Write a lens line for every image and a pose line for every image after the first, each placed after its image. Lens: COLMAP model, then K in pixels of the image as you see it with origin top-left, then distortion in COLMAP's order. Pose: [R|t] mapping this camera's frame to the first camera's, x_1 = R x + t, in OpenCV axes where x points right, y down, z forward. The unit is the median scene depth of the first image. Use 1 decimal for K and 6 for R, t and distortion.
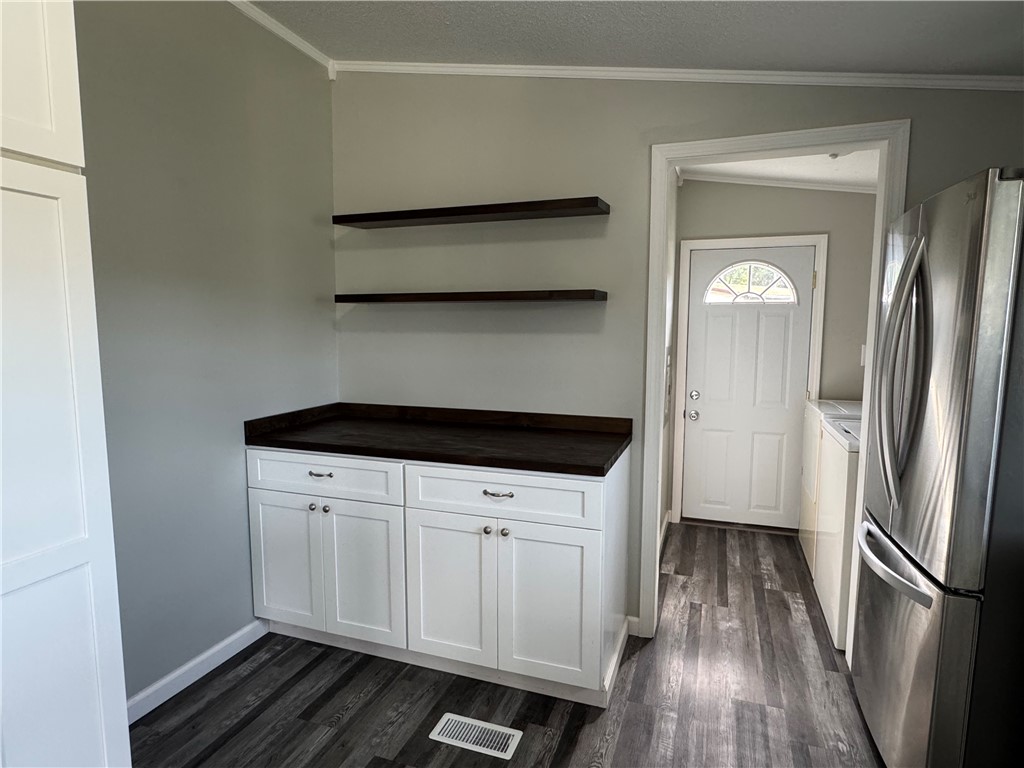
lens RADIAL K [[575.6, 0, 512.0], [0, 575.6, 384.0], [0, 0, 1]] dist [0.001329, -0.000178]
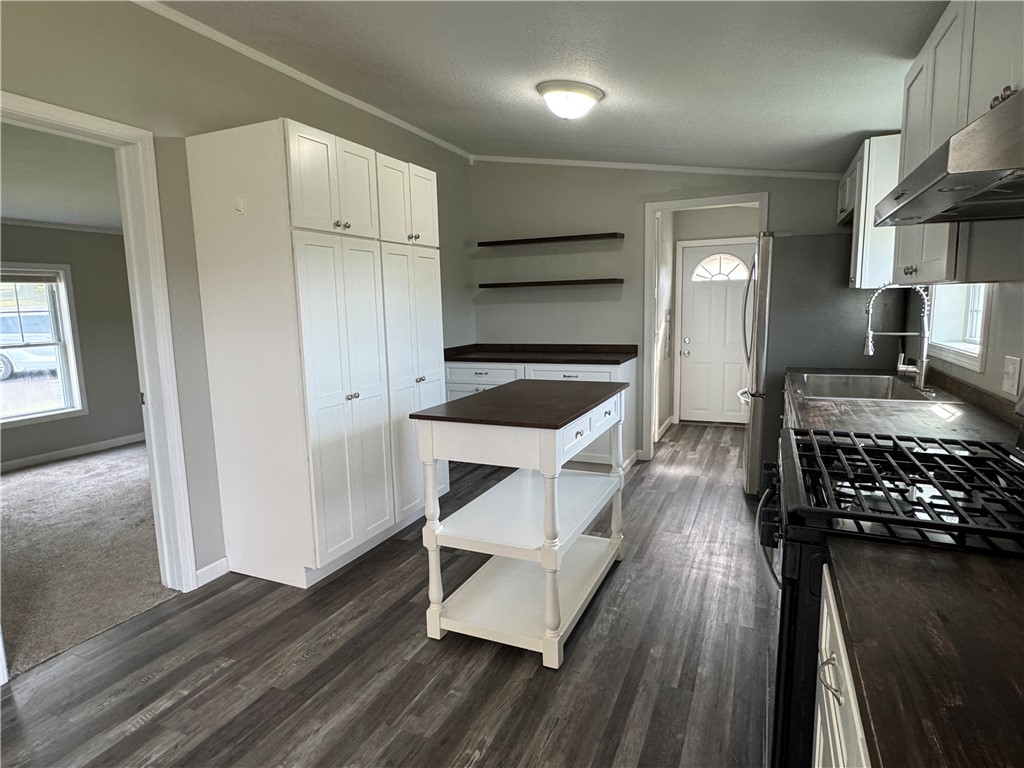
lens RADIAL K [[575.6, 0, 512.0], [0, 575.6, 384.0], [0, 0, 1]] dist [0.001329, -0.000178]
pose [[0.997235, -0.015985, -0.072580, -0.064674], [0.018698, 0.999146, 0.036859, 0.102434], [0.071929, -0.038114, 0.996681, -0.864060]]
